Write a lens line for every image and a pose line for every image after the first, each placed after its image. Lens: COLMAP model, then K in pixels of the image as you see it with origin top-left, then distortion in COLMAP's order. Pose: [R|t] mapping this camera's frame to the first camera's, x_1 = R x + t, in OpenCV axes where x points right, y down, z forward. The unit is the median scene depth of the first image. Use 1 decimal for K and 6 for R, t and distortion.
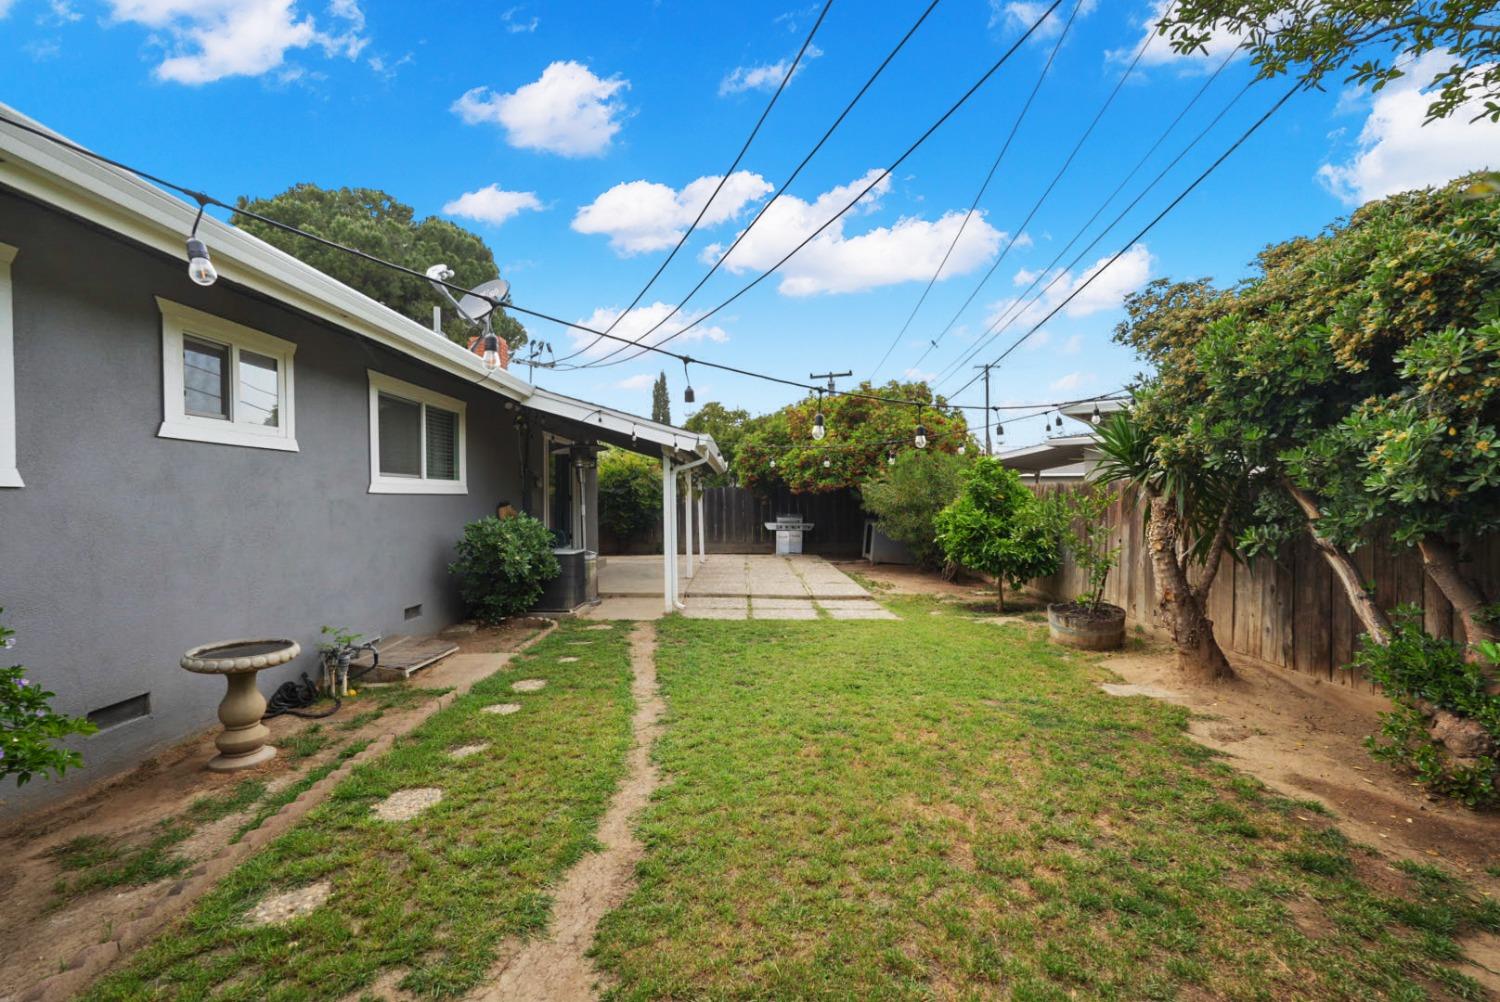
lens RADIAL K [[656.7, 0, 748.5], [0, 656.7, 502.5], [0, 0, 1]] dist [-0.005024, 0.000033]
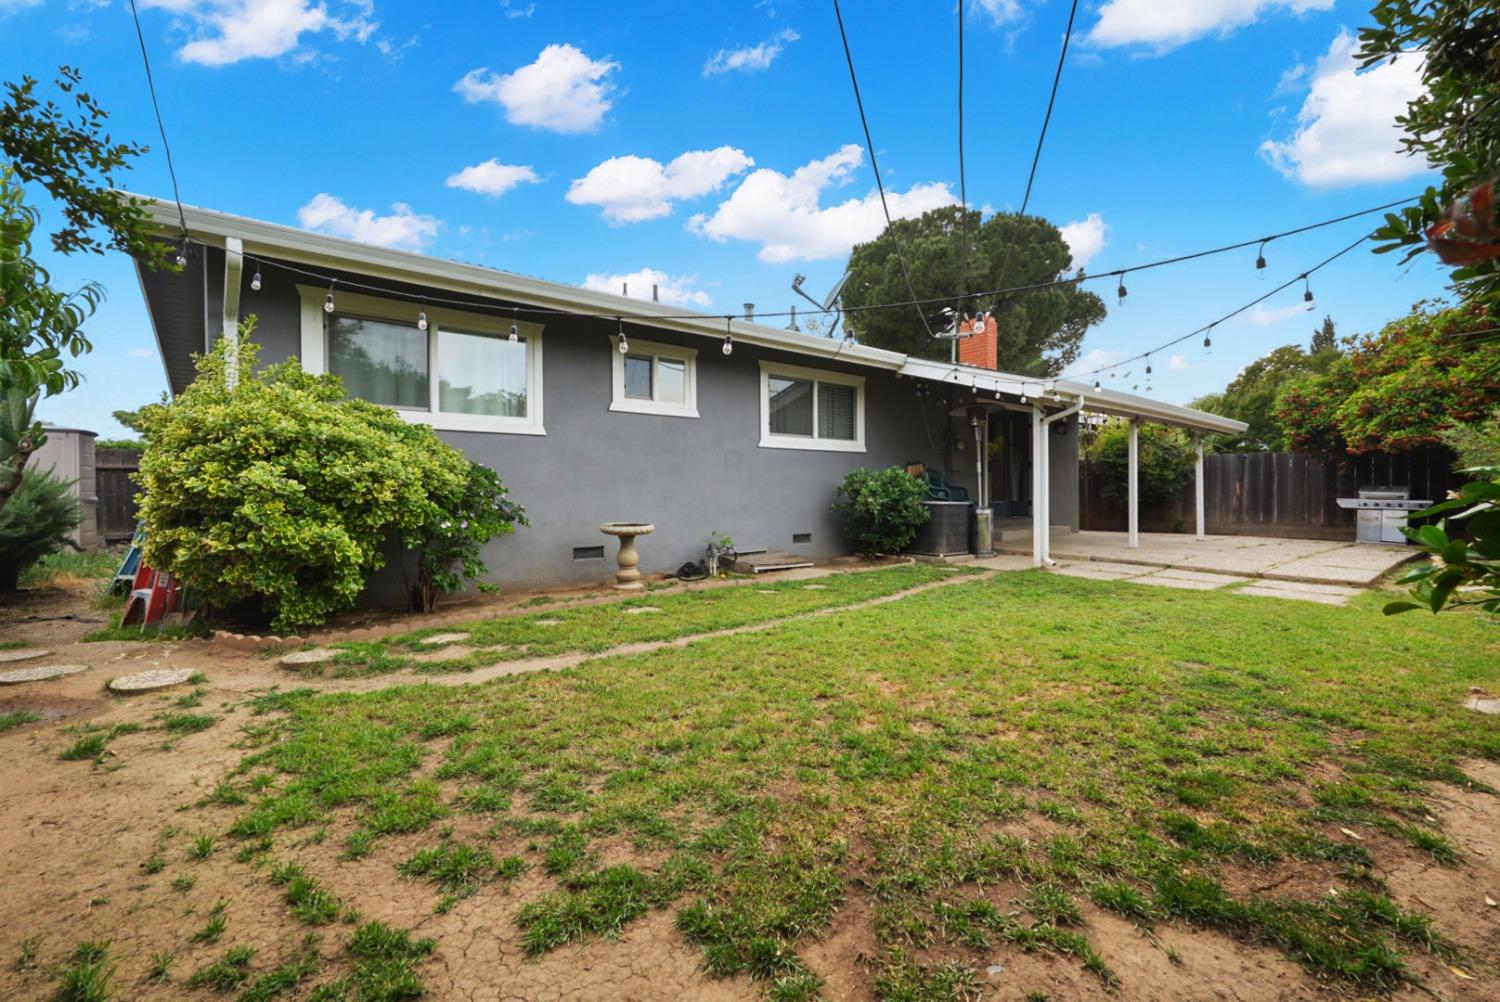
lens RADIAL K [[656.7, 0, 745.3], [0, 656.7, 496.8], [0, 0, 1]] dist [-0.005024, 0.000033]
pose [[0.634833, 0.013154, -0.772537, 0.402720], [-0.007979, 0.999913, 0.010469, 0.063439], [0.772608, -0.000482, 0.634883, 0.056737]]
